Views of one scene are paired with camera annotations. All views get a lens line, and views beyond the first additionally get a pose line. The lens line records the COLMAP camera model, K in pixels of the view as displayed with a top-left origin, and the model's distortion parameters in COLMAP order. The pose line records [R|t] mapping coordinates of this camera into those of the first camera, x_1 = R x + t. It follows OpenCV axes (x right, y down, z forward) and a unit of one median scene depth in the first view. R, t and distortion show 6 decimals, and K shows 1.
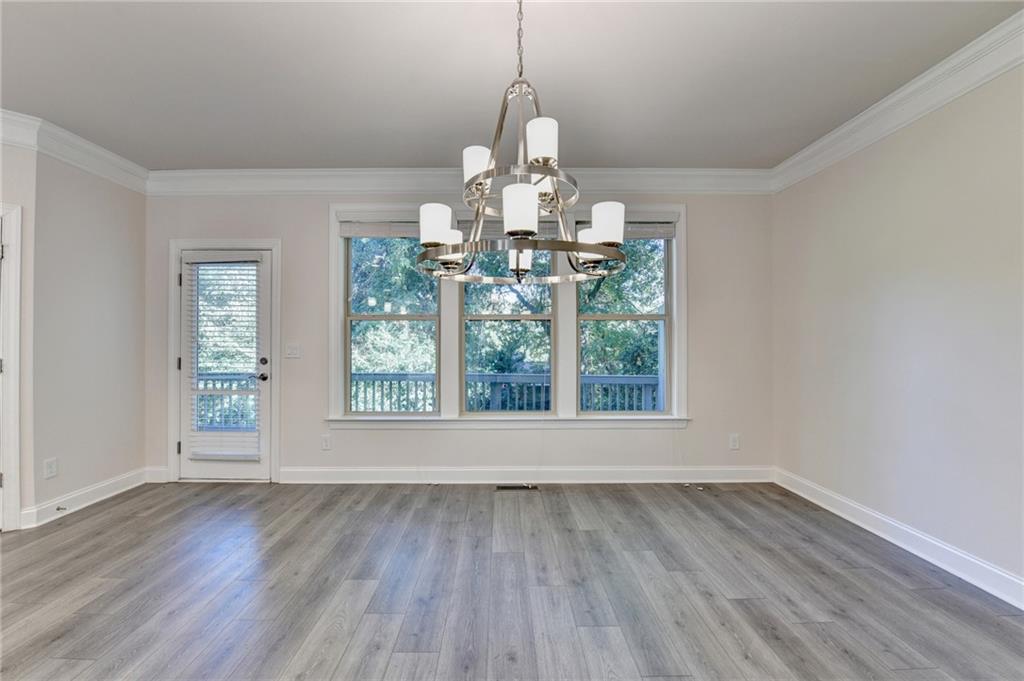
lens RADIAL K [[414.4, 0, 501.9], [0, 414.4, 341.6], [0, 0, 1]] dist [-0.018519, -0.000193]
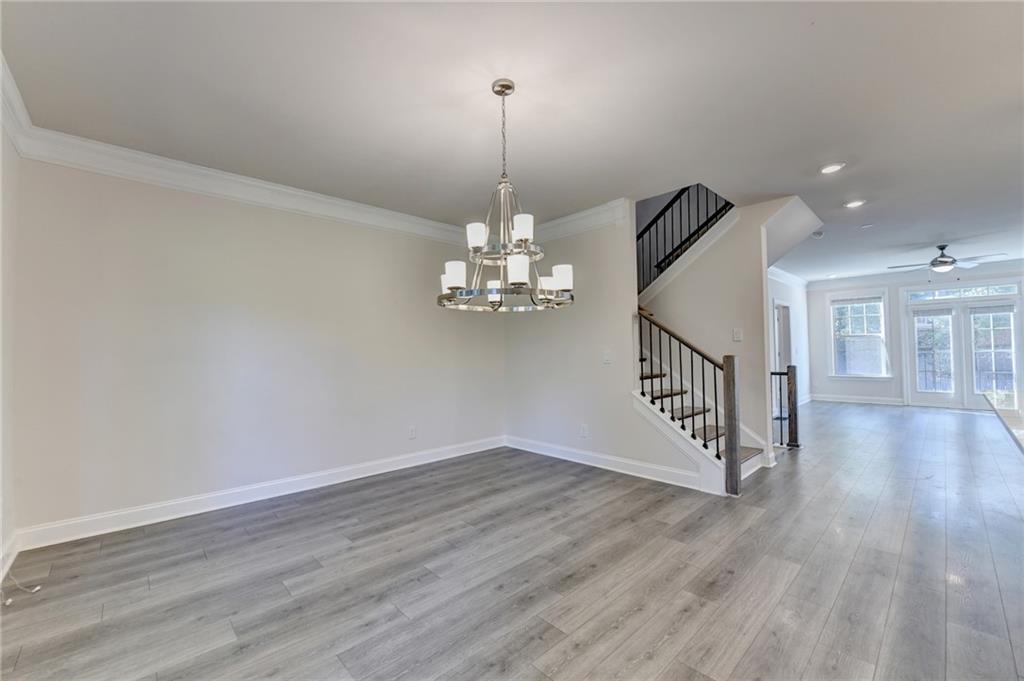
lens RADIAL K [[414.4, 0, 501.9], [0, 414.4, 341.6], [0, 0, 1]] dist [-0.018519, -0.000193]
pose [[-0.672516, 0.028189, 0.739545, -0.590685], [0.012943, 0.999569, -0.026331, 0.002962], [-0.739969, -0.008136, -0.672592, 1.131078]]
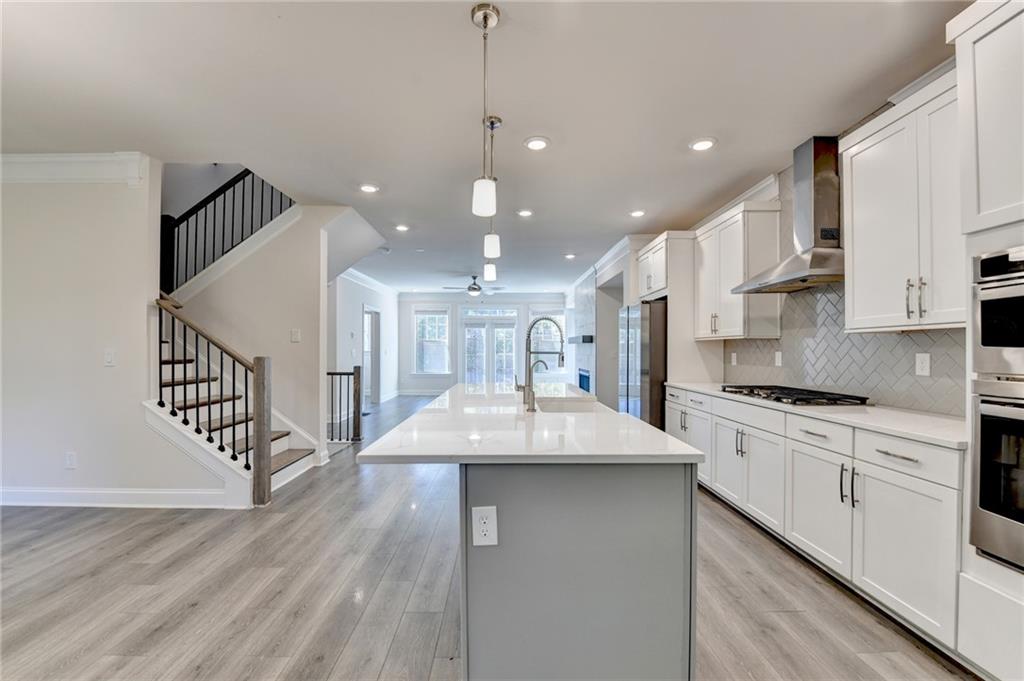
lens RADIAL K [[419.5, 0, 511.5], [0, 419.5, 349.3], [0, 0, 1]] dist [-0.019314, -0.000716]
pose [[-0.999934, -0.002448, -0.011195, -0.830762], [-0.002410, 0.999991, -0.003426, 0.001770], [0.011203, -0.003399, -0.999931, 0.962964]]
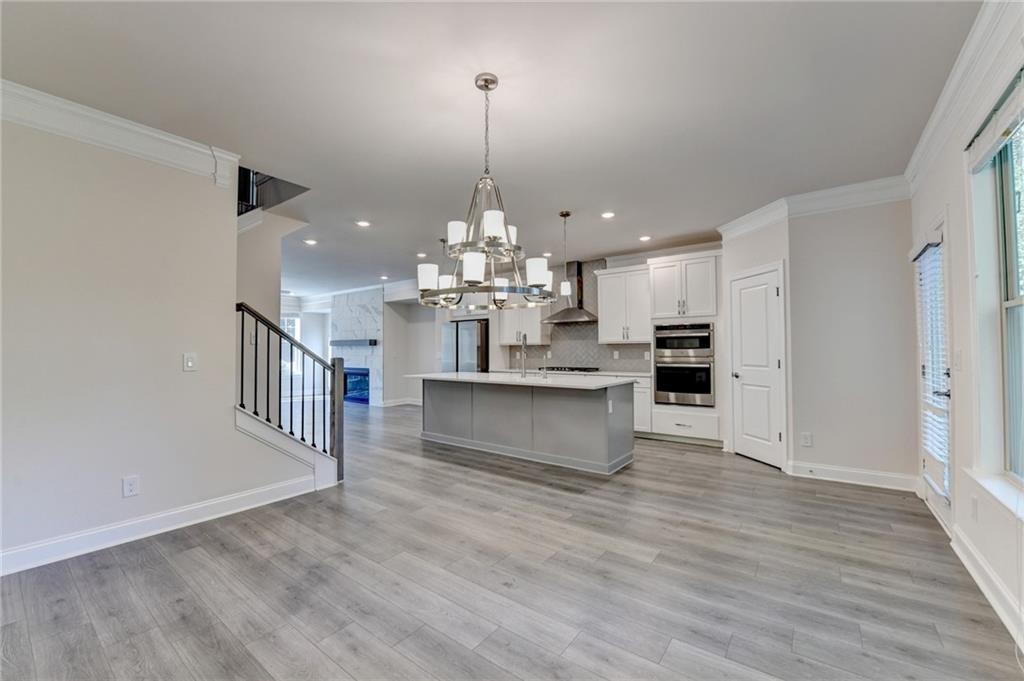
lens RADIAL K [[410.6, 0, 505.6], [0, 410.6, 341.8], [0, 0, 1]] dist [-0.018381, -0.000109]
pose [[-0.606599, -0.013765, -0.794889, 0.656015], [0.007425, 0.999708, -0.022978, 0.001621], [0.794973, -0.019841, -0.606320, 1.083816]]
